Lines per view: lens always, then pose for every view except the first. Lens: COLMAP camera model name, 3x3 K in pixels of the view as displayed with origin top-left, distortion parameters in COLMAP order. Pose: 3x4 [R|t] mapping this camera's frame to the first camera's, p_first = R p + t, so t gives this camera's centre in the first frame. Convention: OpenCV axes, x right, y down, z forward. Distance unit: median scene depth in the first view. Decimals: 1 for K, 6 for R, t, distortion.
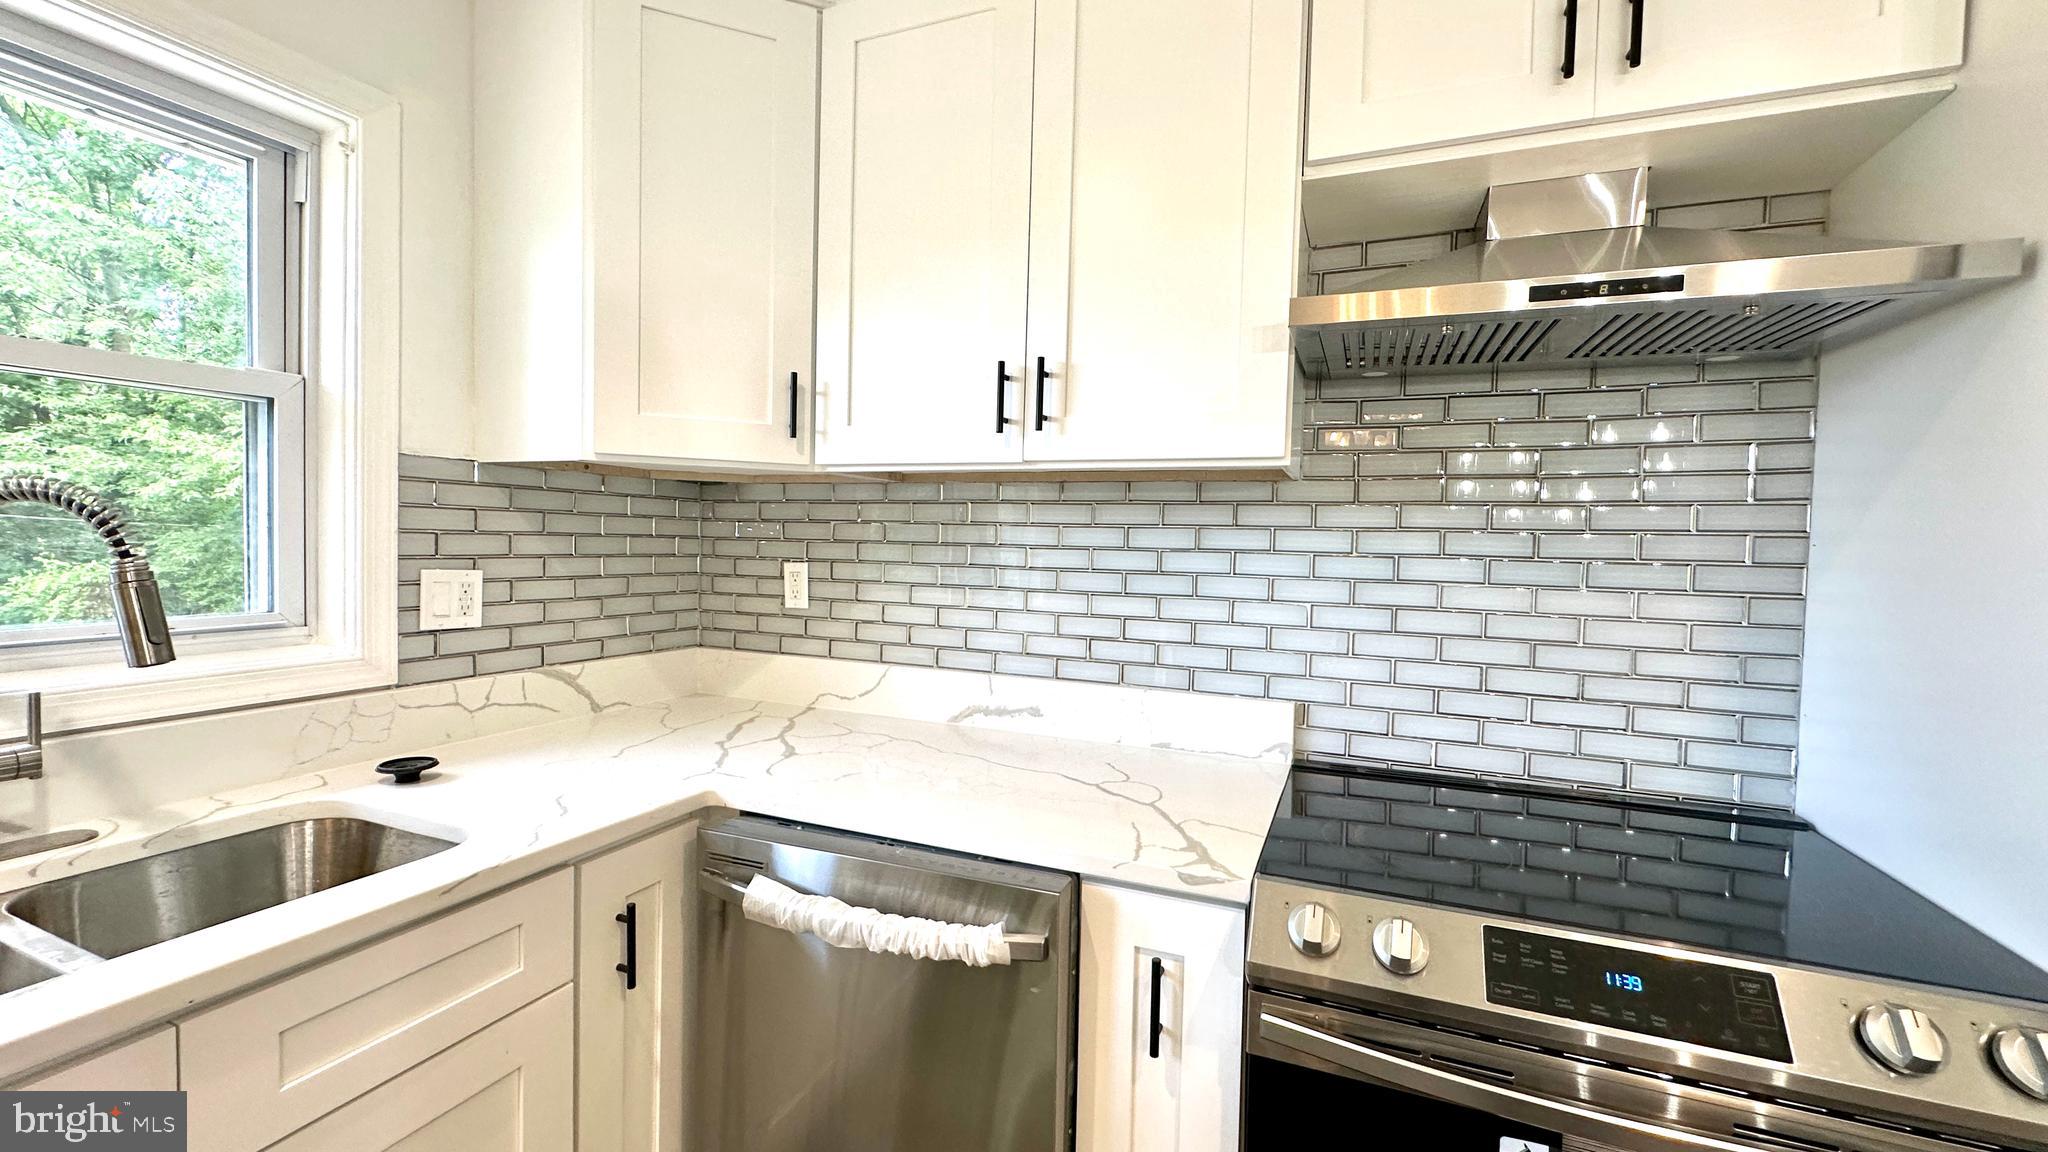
lens RADIAL K [[832.5, 0, 1023.5], [0, 832.5, 572.4], [0, 0, 1]] dist [-0.000535, 0.000080]
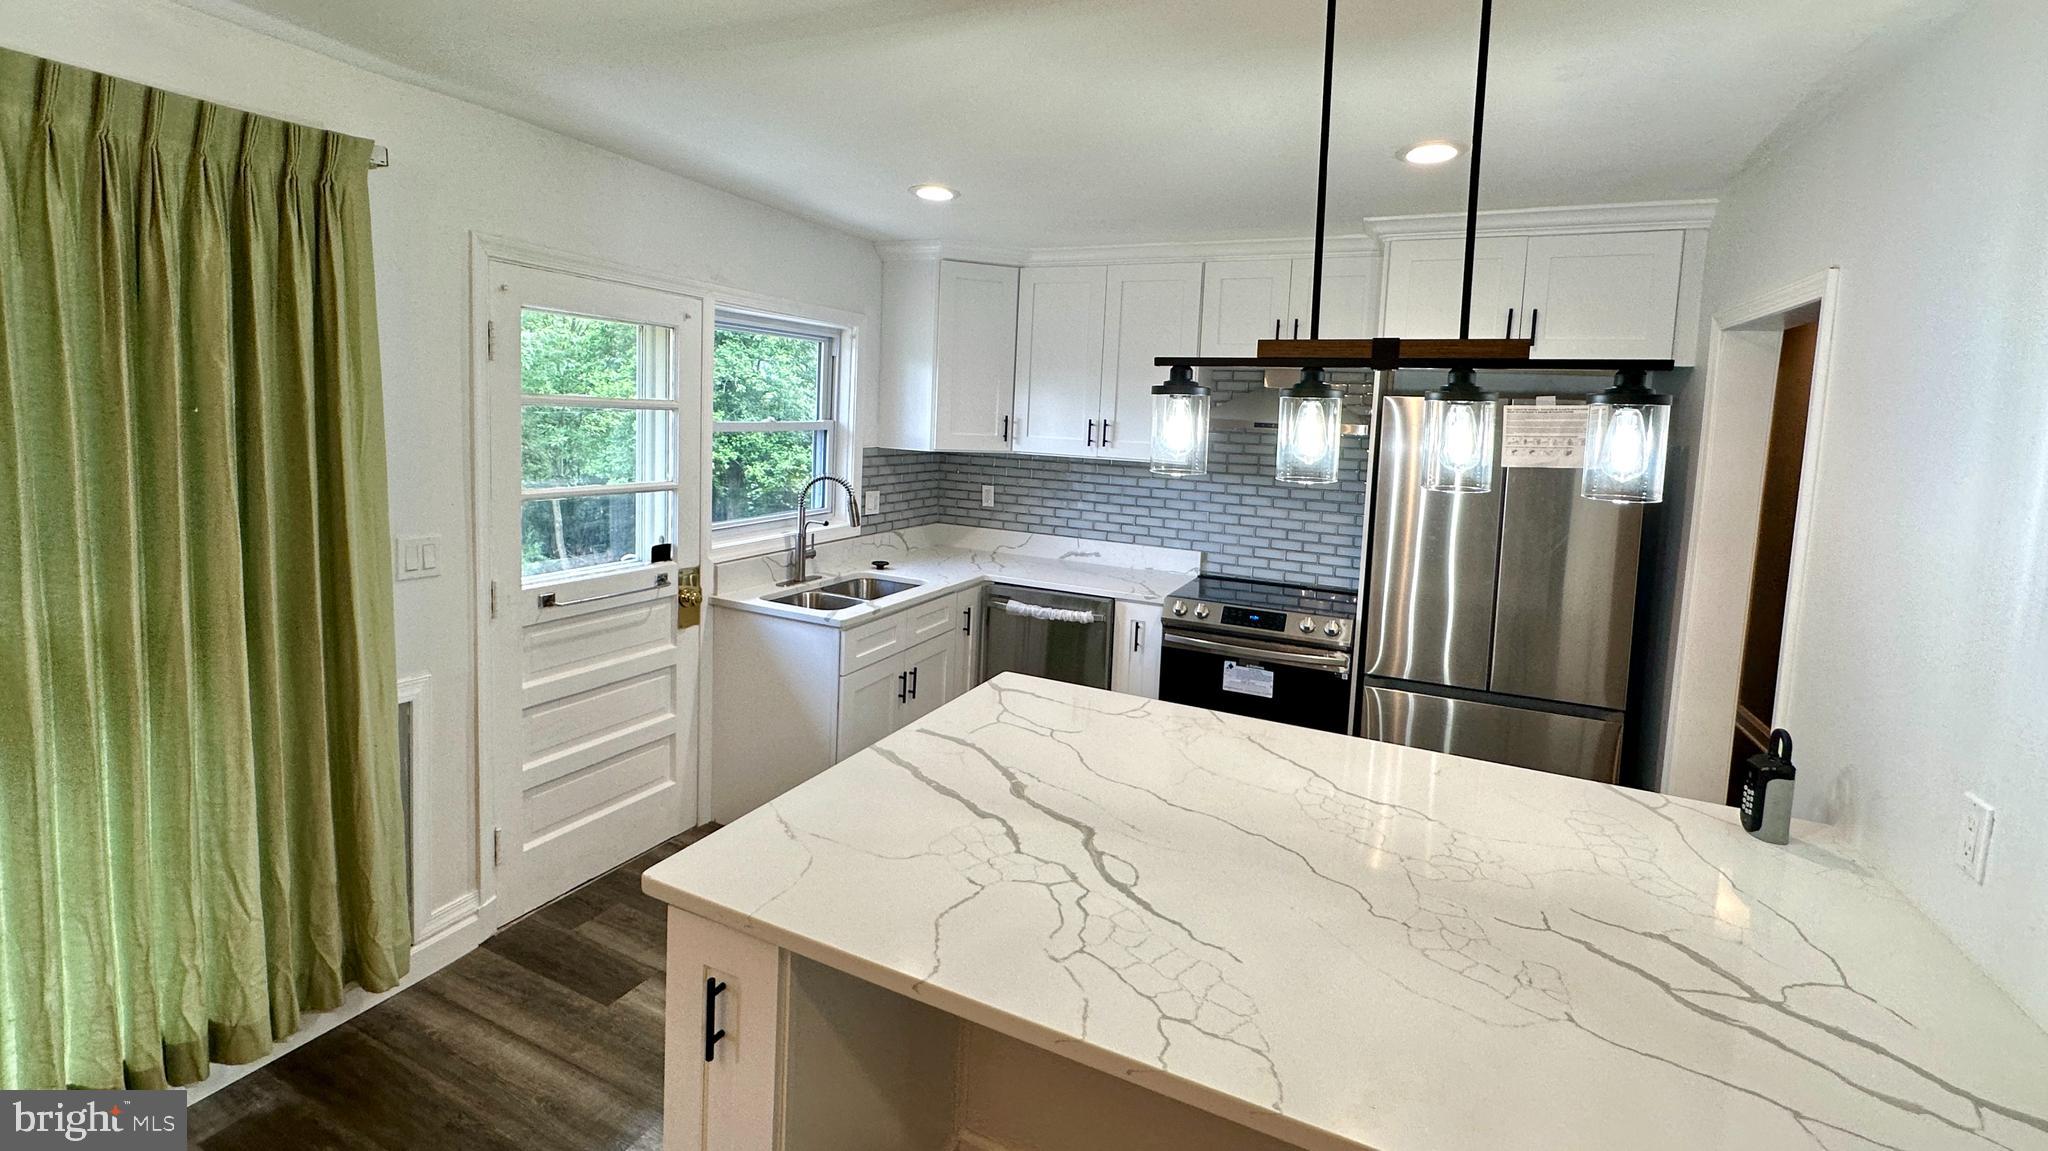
lens RADIAL K [[864.6, 0, 1024.3], [0, 864.6, 485.4], [0, 0, 1]] dist [-0.001861, 0.000226]
pose [[0.998859, 0.022396, -0.042176, -0.107729], [-0.020322, 0.998593, 0.048982, -0.165040], [0.043214, -0.048069, 0.997909, -1.668685]]
